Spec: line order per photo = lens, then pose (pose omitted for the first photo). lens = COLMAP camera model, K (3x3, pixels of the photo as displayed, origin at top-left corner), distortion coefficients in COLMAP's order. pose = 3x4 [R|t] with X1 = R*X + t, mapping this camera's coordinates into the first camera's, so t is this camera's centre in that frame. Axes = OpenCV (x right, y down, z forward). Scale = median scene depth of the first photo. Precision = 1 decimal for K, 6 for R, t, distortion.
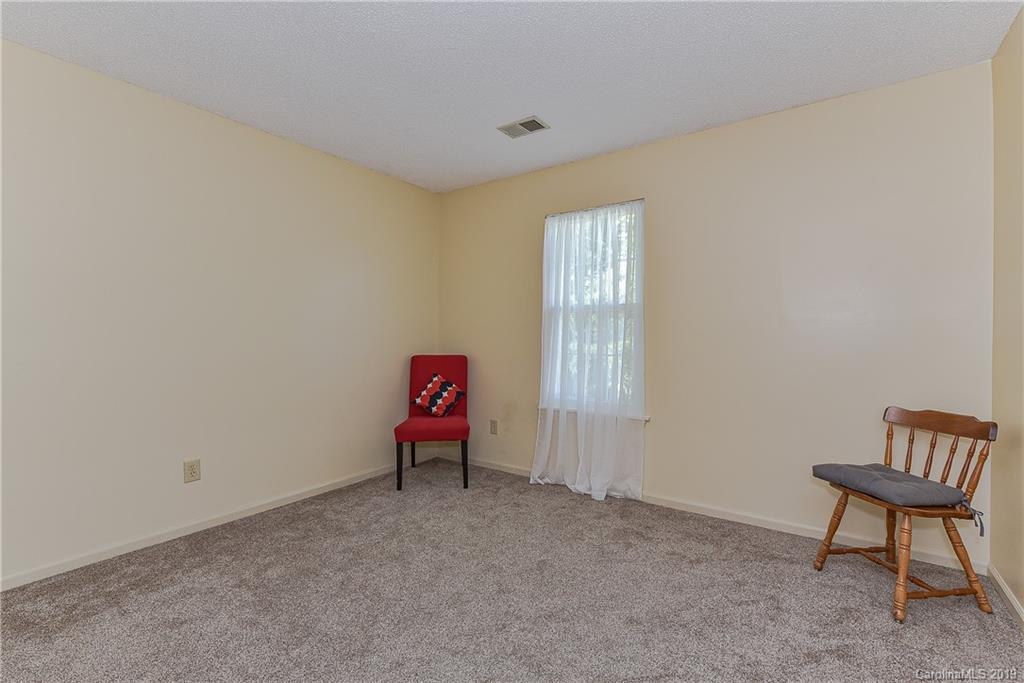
lens RADIAL K [[451.8, 0, 512.0], [0, 451.8, 341.5], [0, 0, 1]] dist [-0.001447, -0.000380]
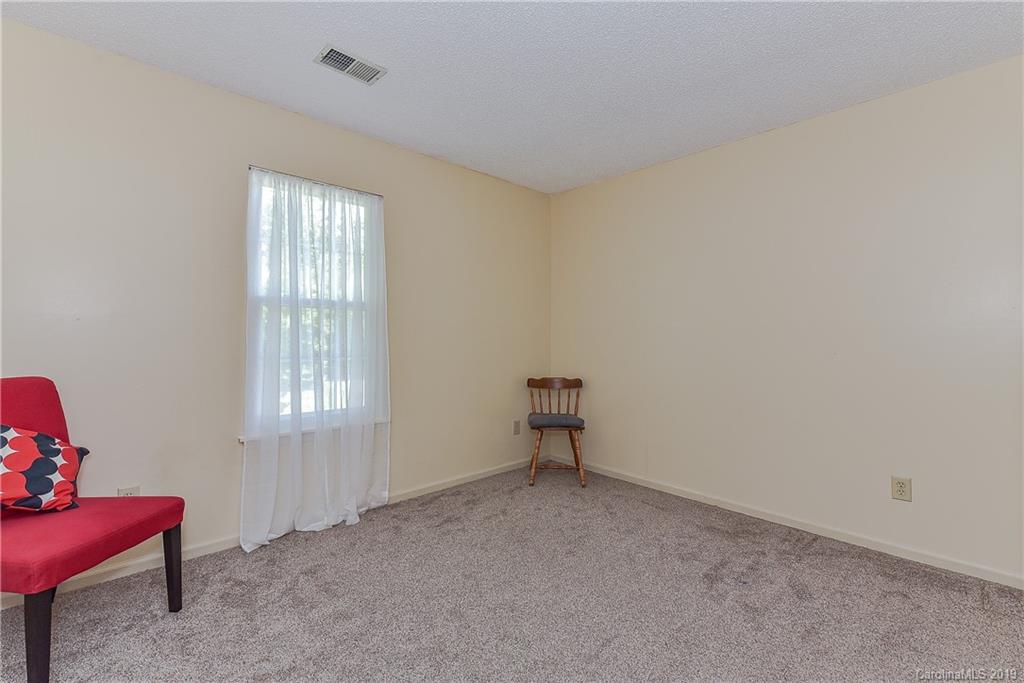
lens RADIAL K [[452.7, 0, 517.2], [0, 452.7, 336.6], [0, 0, 1]] dist [0.001973, -0.001160]
pose [[0.212043, -0.009603, 0.977213, -0.577690], [-0.002671, 0.999942, 0.010406, -0.022636], [-0.977257, -0.004817, 0.212005, 0.484623]]
